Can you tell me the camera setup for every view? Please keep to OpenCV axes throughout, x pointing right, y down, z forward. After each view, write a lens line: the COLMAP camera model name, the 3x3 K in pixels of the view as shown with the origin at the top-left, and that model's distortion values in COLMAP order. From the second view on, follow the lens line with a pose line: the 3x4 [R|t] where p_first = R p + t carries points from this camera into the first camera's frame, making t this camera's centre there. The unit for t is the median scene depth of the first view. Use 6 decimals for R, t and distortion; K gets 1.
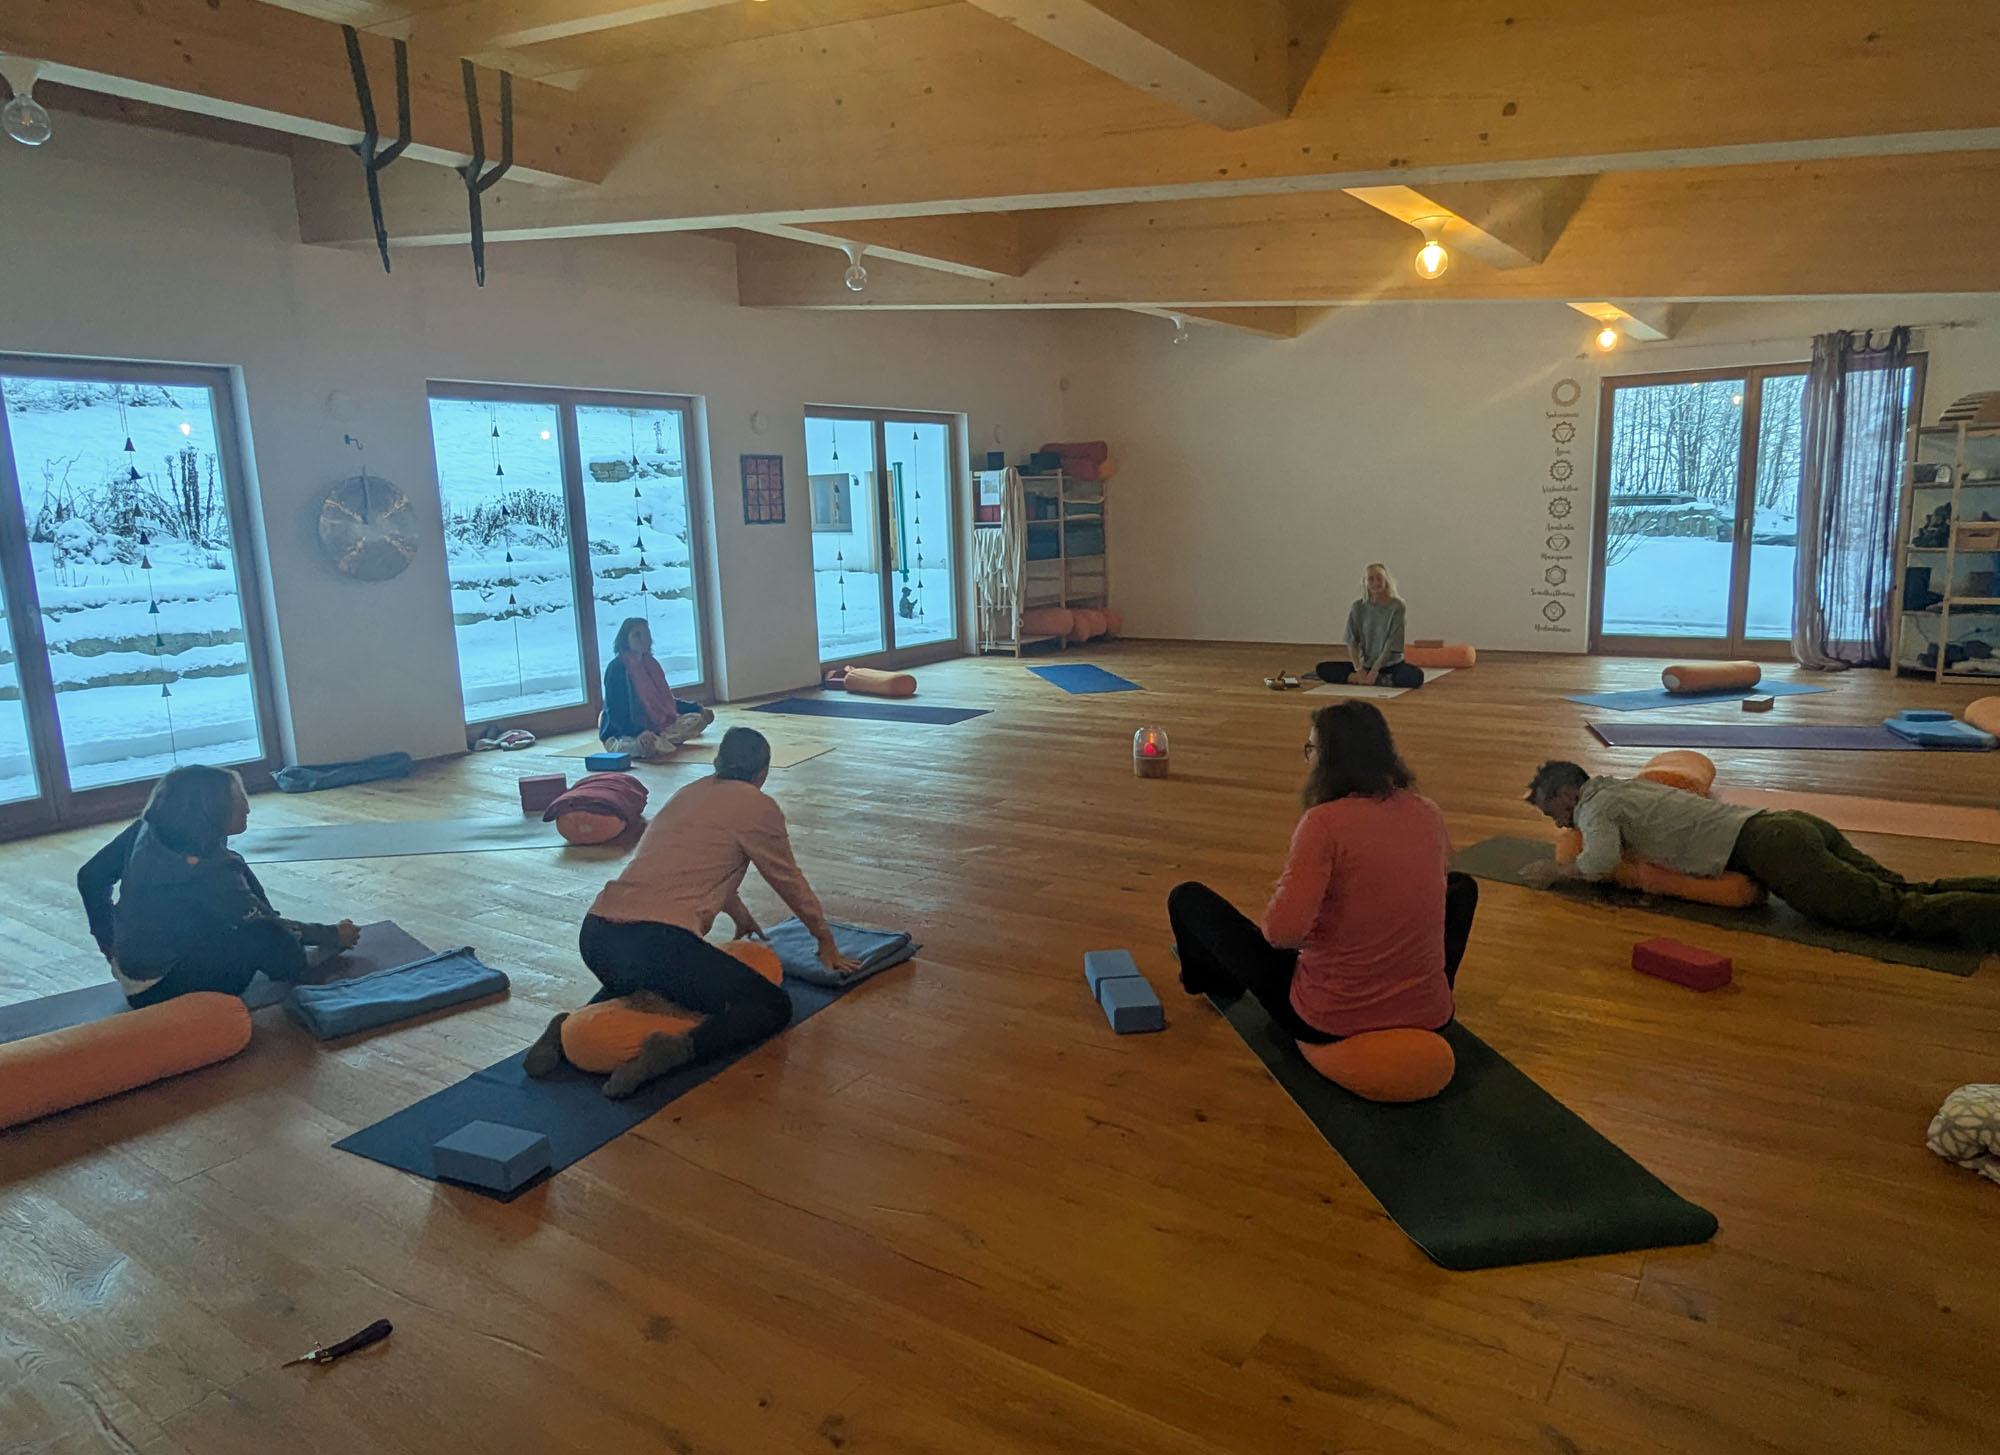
lens RADIAL K [[1245.2, 0, 1000.0], [0, 1245.2, 727.5], [0, 0, 1]] dist [0.000708, 0.000045]
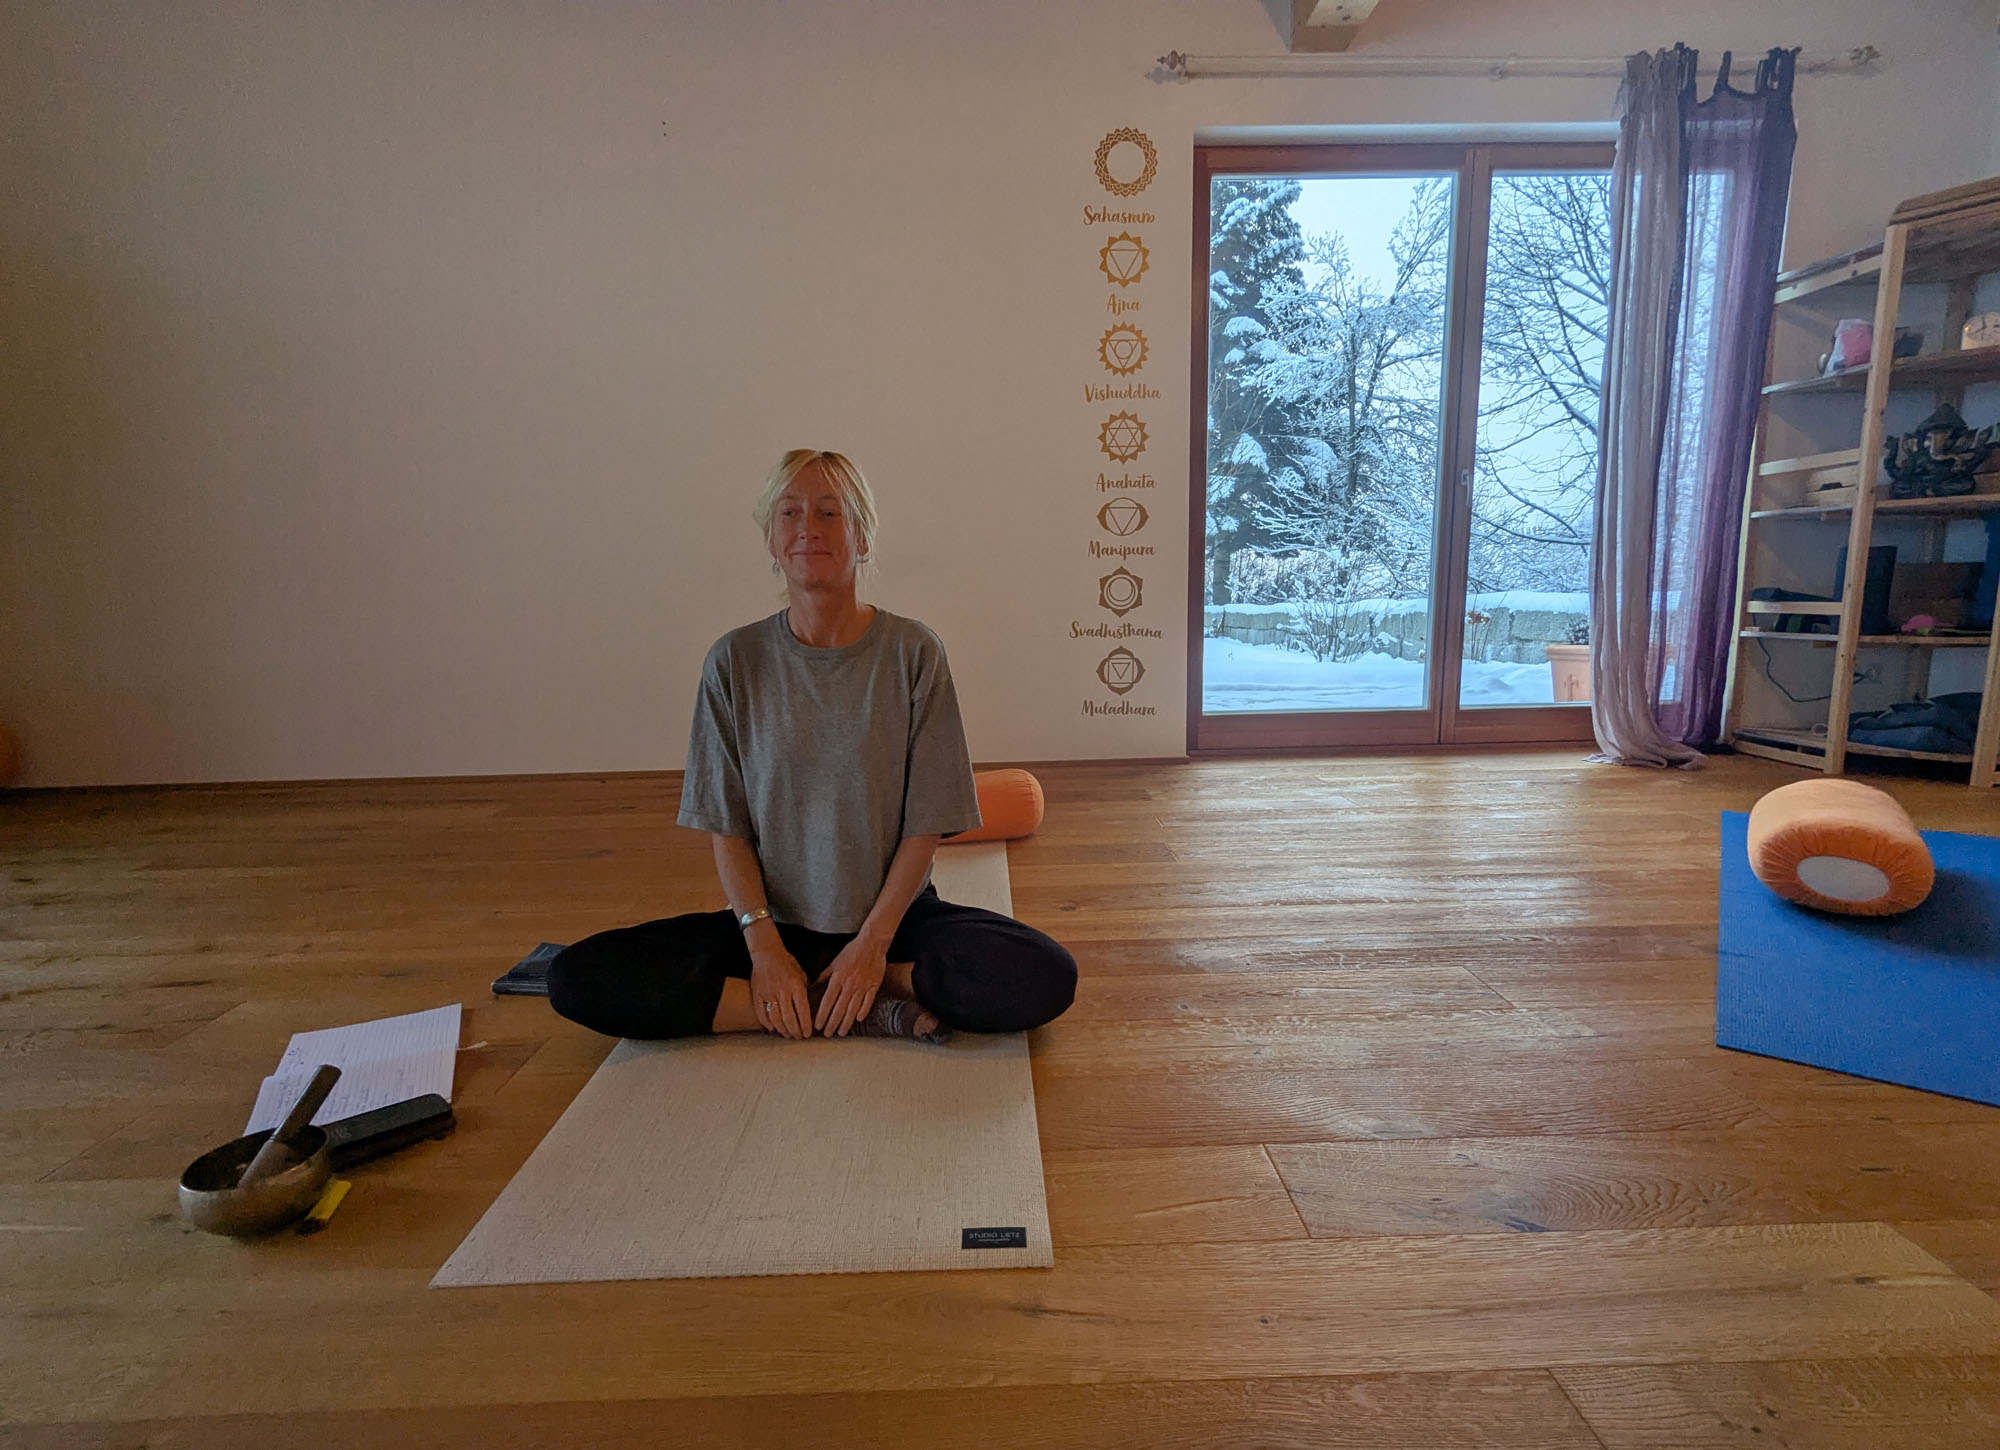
lens RADIAL K [[983.4, 0, 1006.2], [0, 983.4, 768.7], [0, 0, 1]] dist [0.000029, -0.000274]
pose [[0.800596, -0.087041, 0.592849, 0.199176], [0.098158, 0.995079, 0.013541, -0.068016], [-0.591110, 0.047352, 0.805200, 0.751011]]
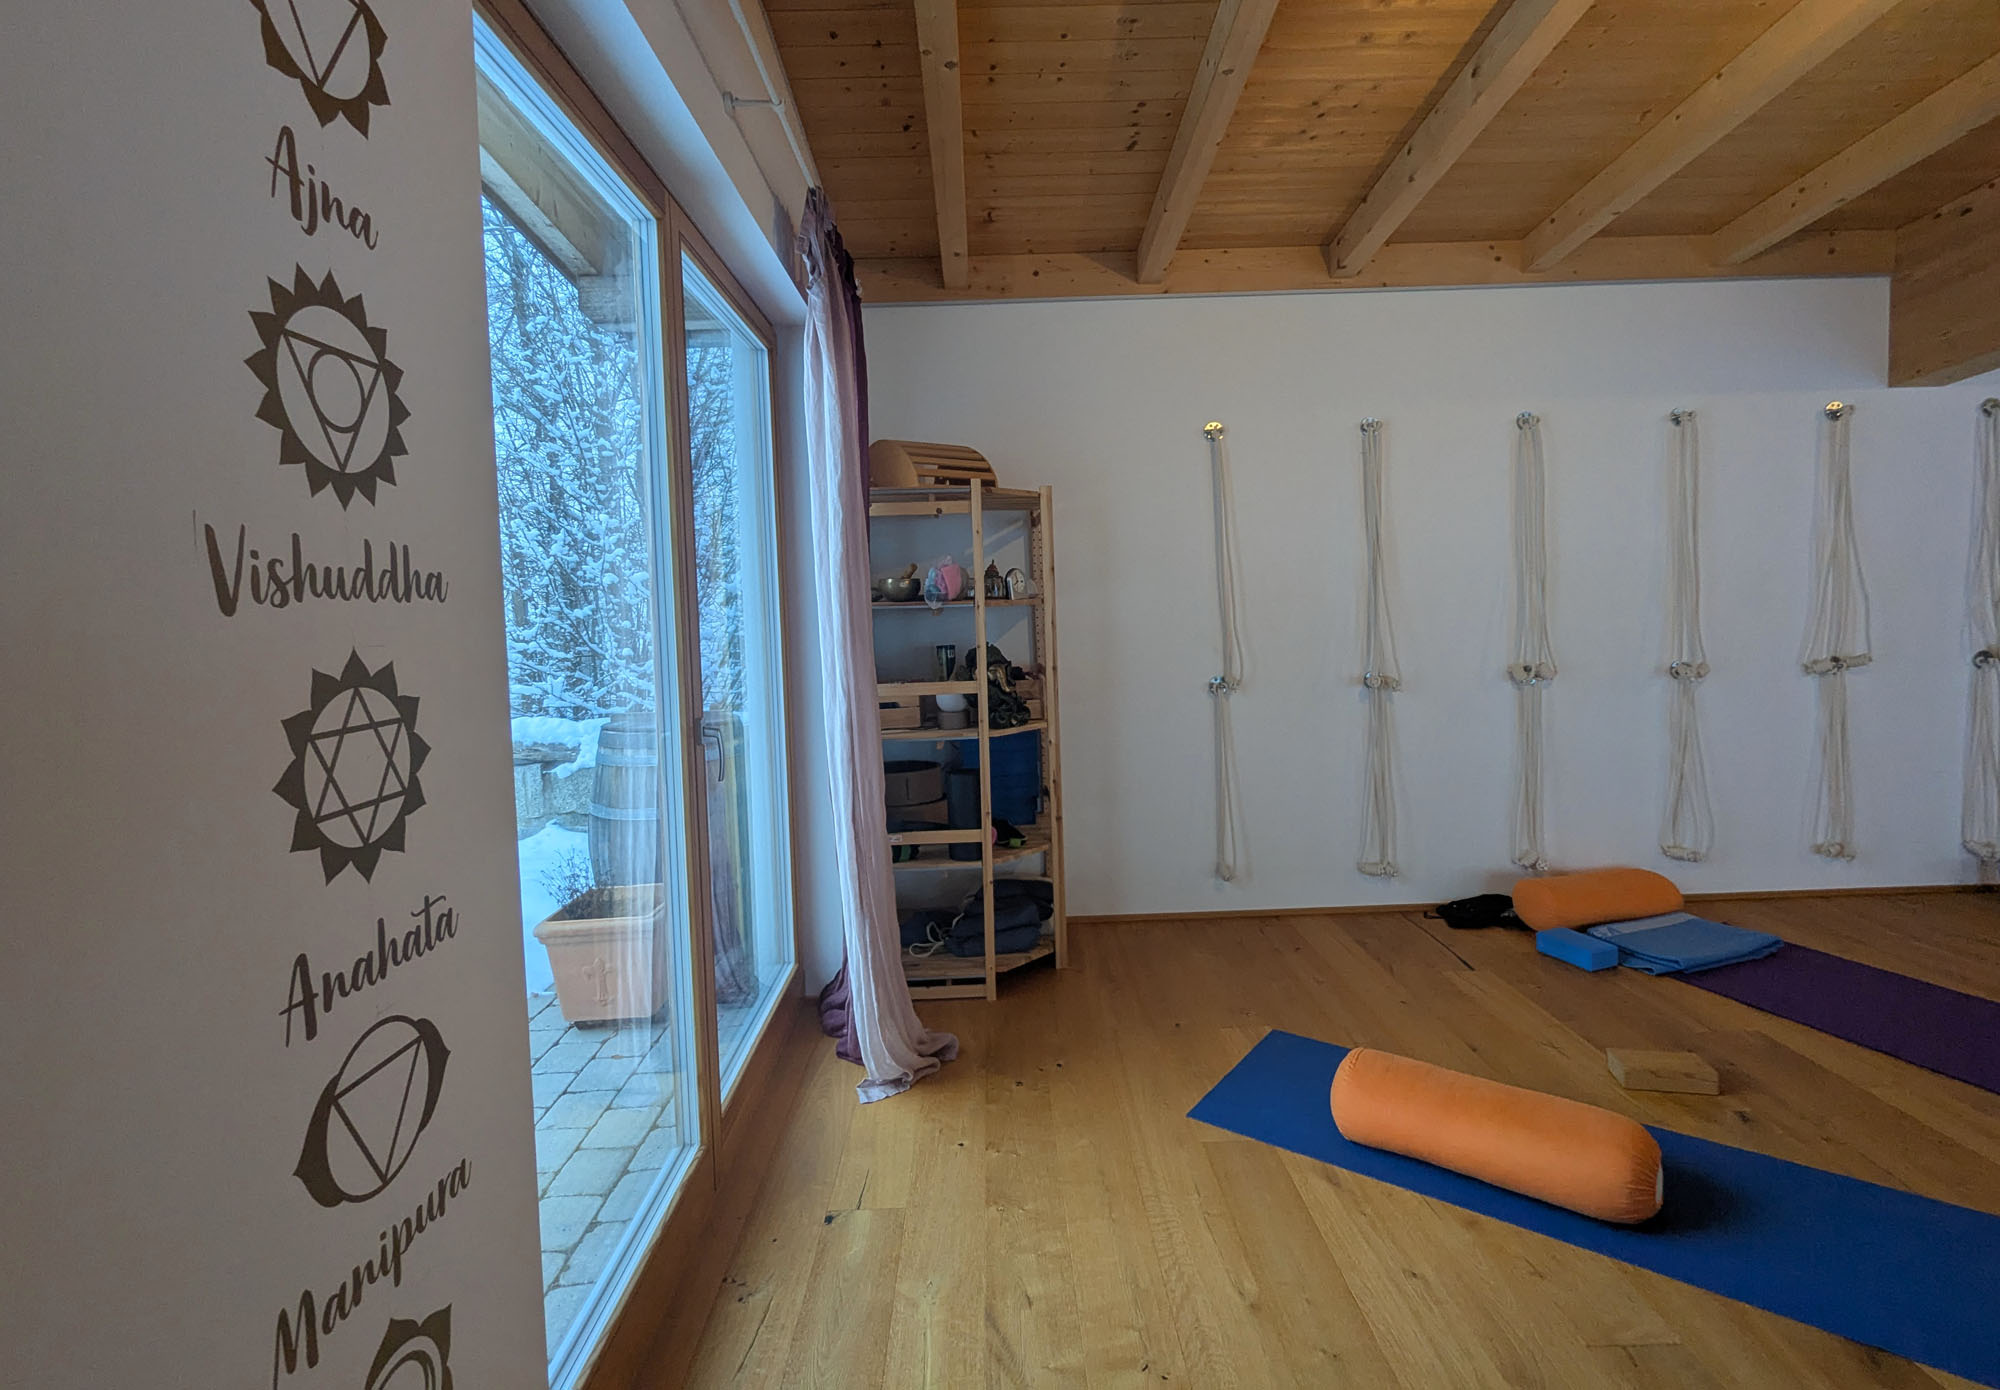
lens RADIAL K [[947.9, 0, 998.9], [0, 947.9, 647.7], [0, 0, 1]] dist [0.000408, 0.000135]
pose [[-0.585680, 0.015174, 0.810400, 0.360131], [0.194769, 0.973165, 0.122538, -0.185466], [-0.786793, 0.229609, -0.572919, 1.004430]]
